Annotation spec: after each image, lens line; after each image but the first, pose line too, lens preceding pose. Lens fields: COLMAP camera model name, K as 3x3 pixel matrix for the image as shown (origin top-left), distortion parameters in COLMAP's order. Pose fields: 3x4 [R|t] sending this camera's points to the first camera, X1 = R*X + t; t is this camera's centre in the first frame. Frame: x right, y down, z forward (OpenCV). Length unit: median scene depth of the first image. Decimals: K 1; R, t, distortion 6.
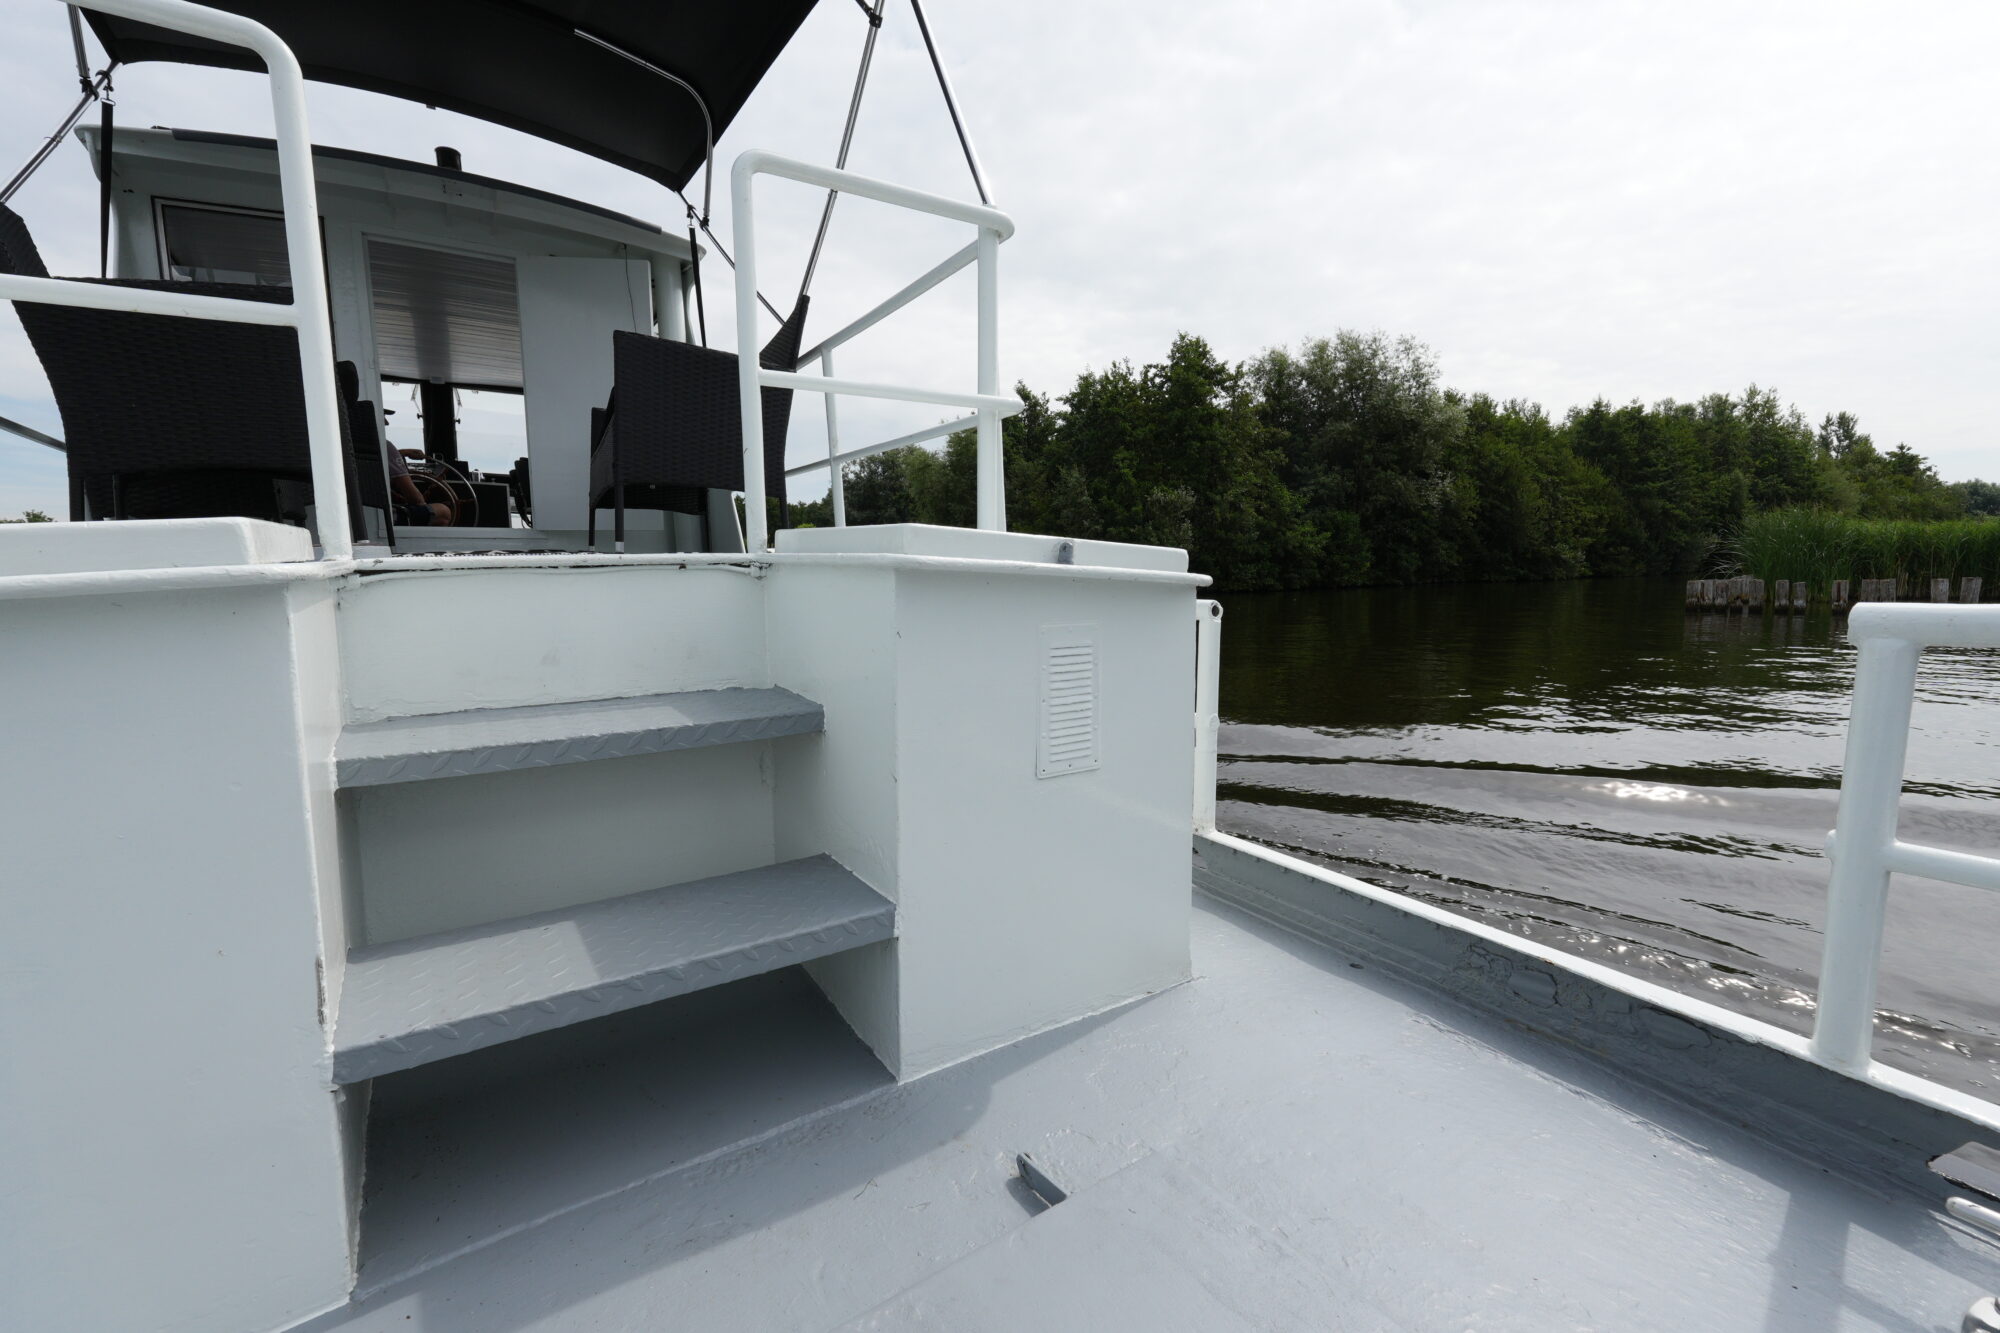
lens RADIAL K [[832.7, 0, 1000.0], [0, 832.7, 666.5], [0, 0, 1]] dist [0.002947, 0.000434]
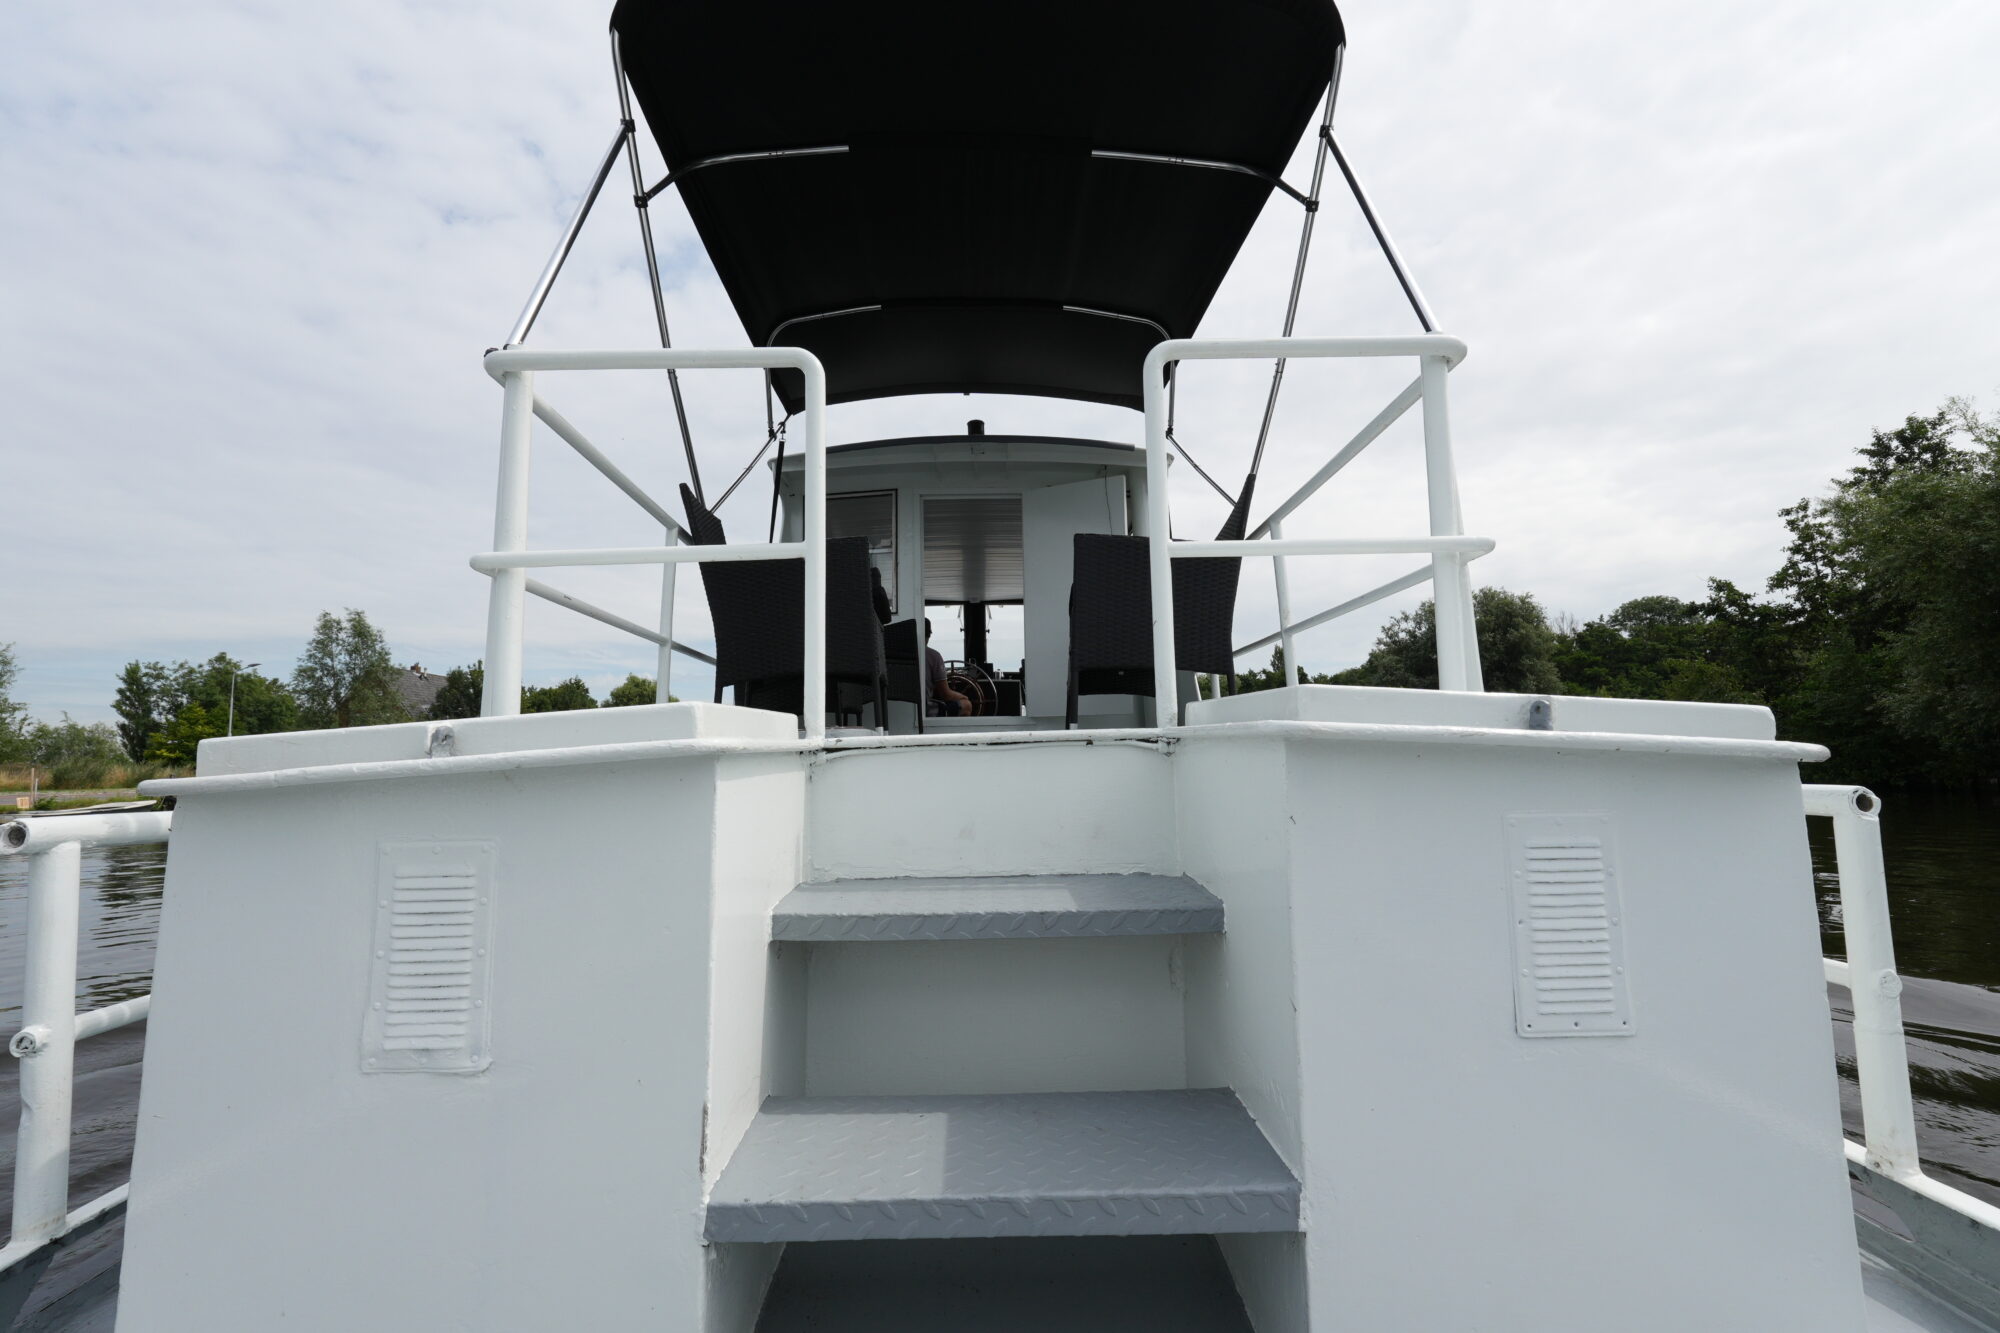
lens RADIAL K [[839.3, 0, 1000.0], [0, 839.3, 666.5], [0, 0, 1]] dist [0.001487, -0.000109]
pose [[0.843708, -0.062380, -0.533166, 0.069513], [-0.054595, 0.978103, -0.200832, -0.003418], [0.534019, 0.198552, 0.821828, 0.121756]]
